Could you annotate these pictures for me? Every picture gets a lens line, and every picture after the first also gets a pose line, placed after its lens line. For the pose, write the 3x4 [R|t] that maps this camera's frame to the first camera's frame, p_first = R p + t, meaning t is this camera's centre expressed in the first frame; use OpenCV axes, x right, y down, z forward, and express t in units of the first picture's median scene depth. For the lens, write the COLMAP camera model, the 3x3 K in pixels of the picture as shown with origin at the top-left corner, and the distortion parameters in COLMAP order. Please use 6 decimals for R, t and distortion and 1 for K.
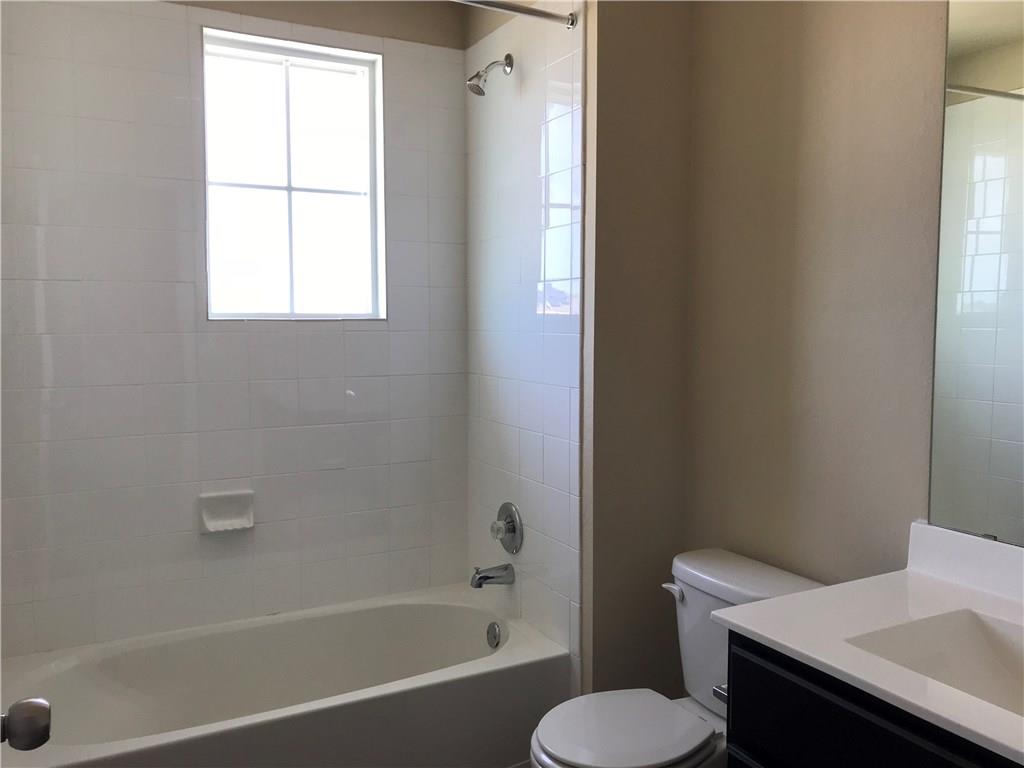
lens RADIAL K [[832.7, 0, 505.3], [0, 832.7, 381.1], [0, 0, 1]] dist [0.016238, -0.011400]
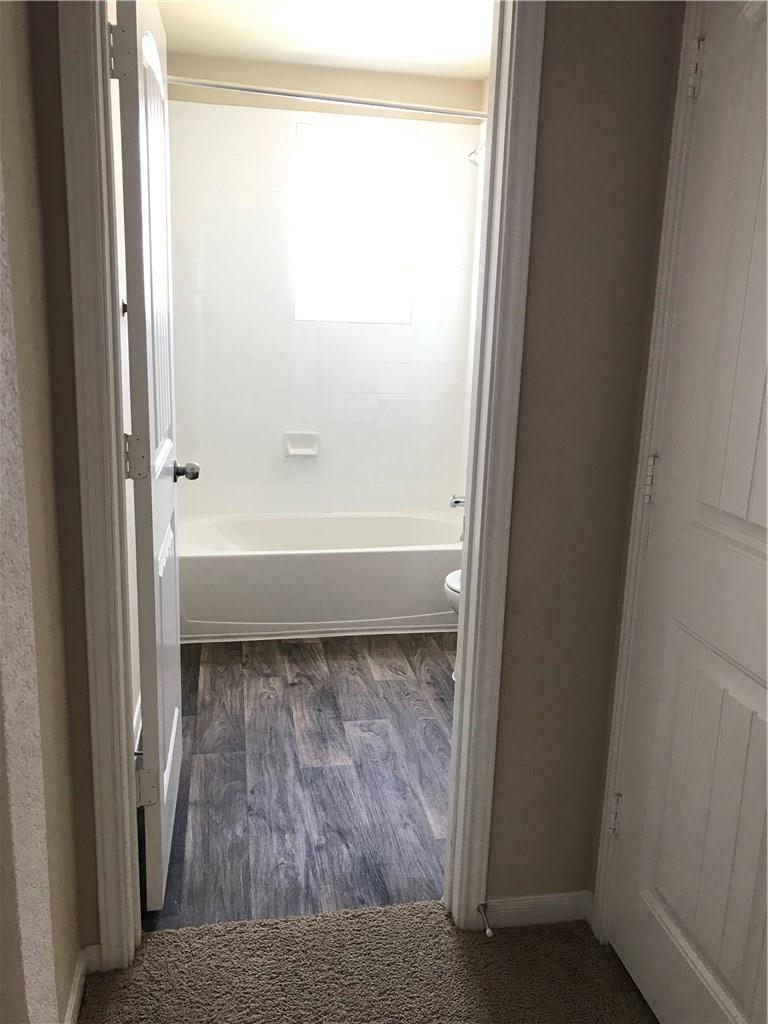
lens RADIAL K [[832.7, 0, 385.9], [0, 832.7, 511.7], [0, 0, 1]] dist [0.016238, -0.011400]
pose [[0.955023, 0.091679, -0.282005, 0.297114], [-0.051242, 0.987723, 0.147573, 0.038606], [0.292072, -0.126485, 0.947996, -0.514659]]
